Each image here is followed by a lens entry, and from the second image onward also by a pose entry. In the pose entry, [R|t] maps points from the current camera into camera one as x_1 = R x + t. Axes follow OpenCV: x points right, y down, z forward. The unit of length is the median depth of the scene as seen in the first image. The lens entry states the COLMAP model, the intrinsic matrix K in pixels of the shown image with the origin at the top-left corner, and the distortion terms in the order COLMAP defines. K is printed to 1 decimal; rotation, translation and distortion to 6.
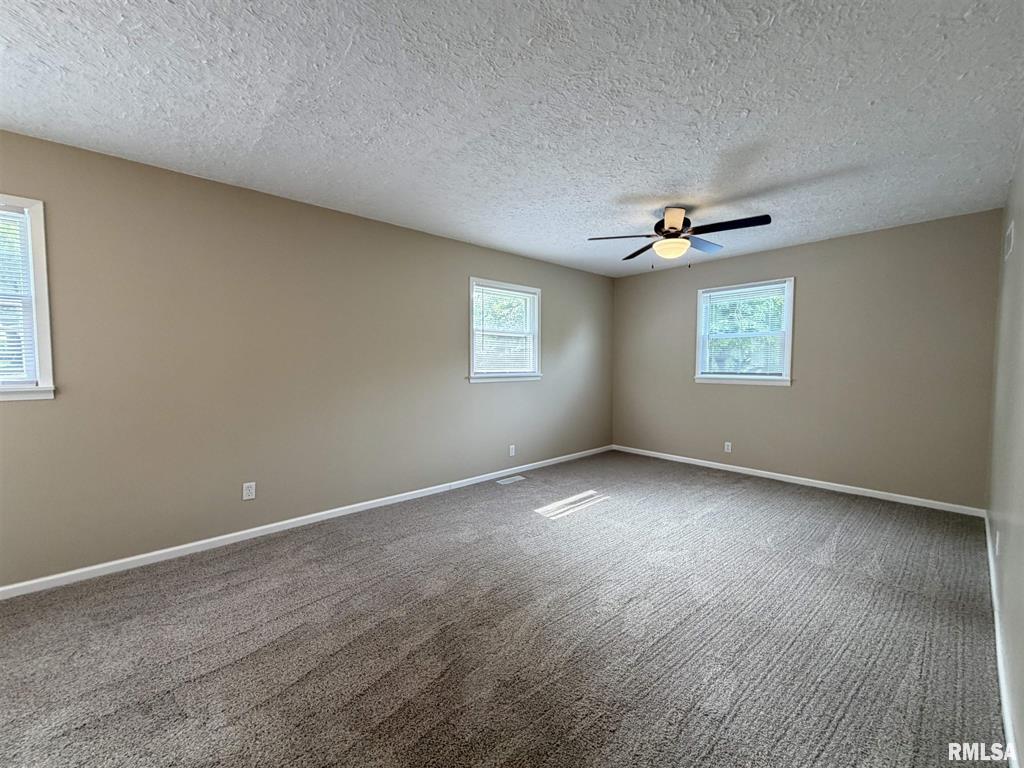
lens RADIAL K [[406.9, 0, 502.8], [0, 406.9, 386.0], [0, 0, 1]] dist [0.004480, -0.000652]
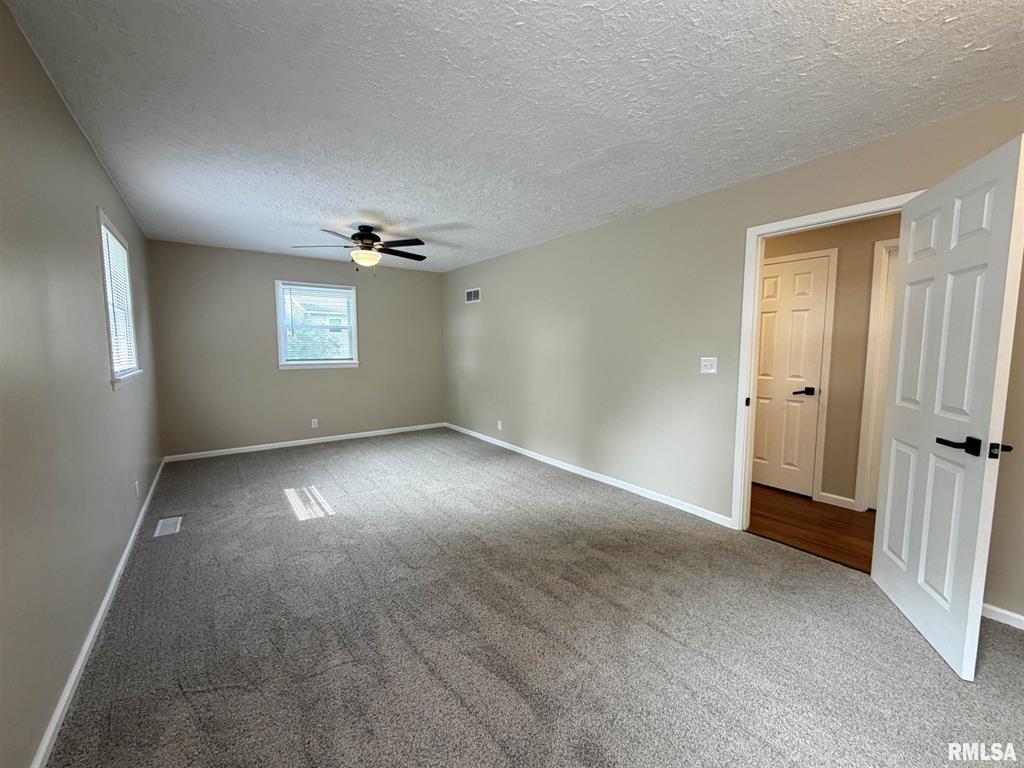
lens RADIAL K [[406.9, 0, 520.1], [0, 406.9, 383.9], [0, 0, 1]] dist [0.004480, -0.000652]
pose [[0.087949, -0.094544, 0.991628, -0.649801], [0.057623, 0.994302, 0.089688, -0.037848], [-0.994457, 0.049253, 0.092896, 0.373075]]
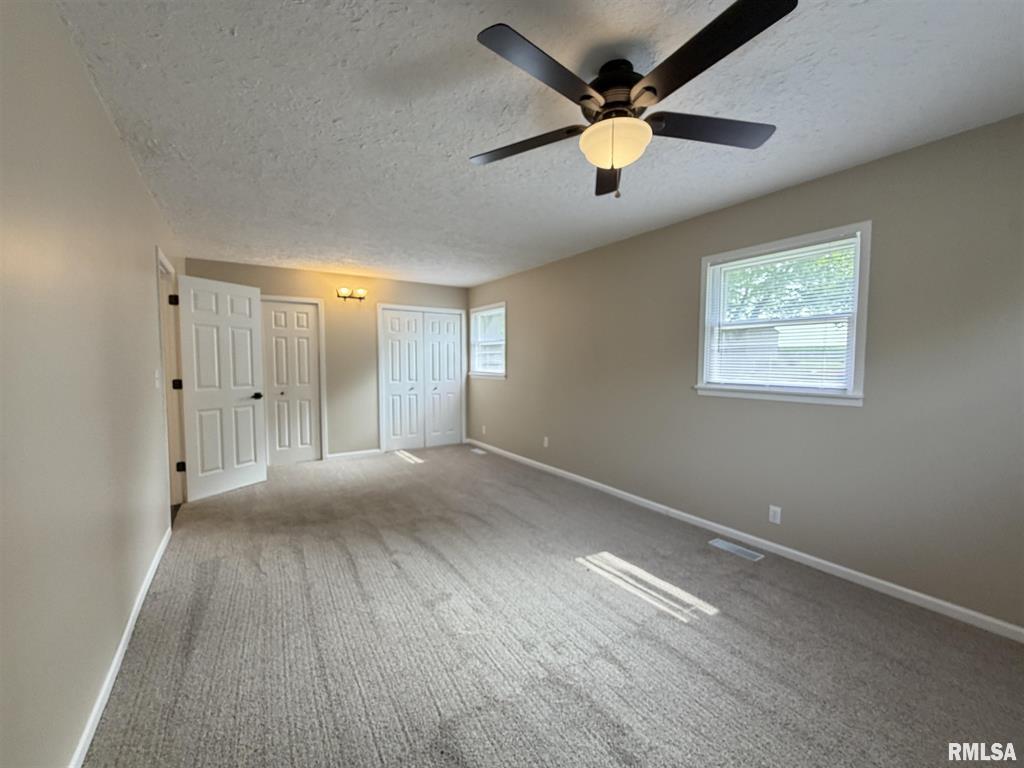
lens RADIAL K [[406.9, 0, 511.8], [0, 406.9, 388.5], [0, 0, 1]] dist [0.004480, -0.000652]
pose [[-0.133089, 0.069867, -0.988638, 0.778751], [-0.056680, 0.995343, 0.077971, -0.063647], [0.989482, 0.066413, -0.128509, 0.790941]]
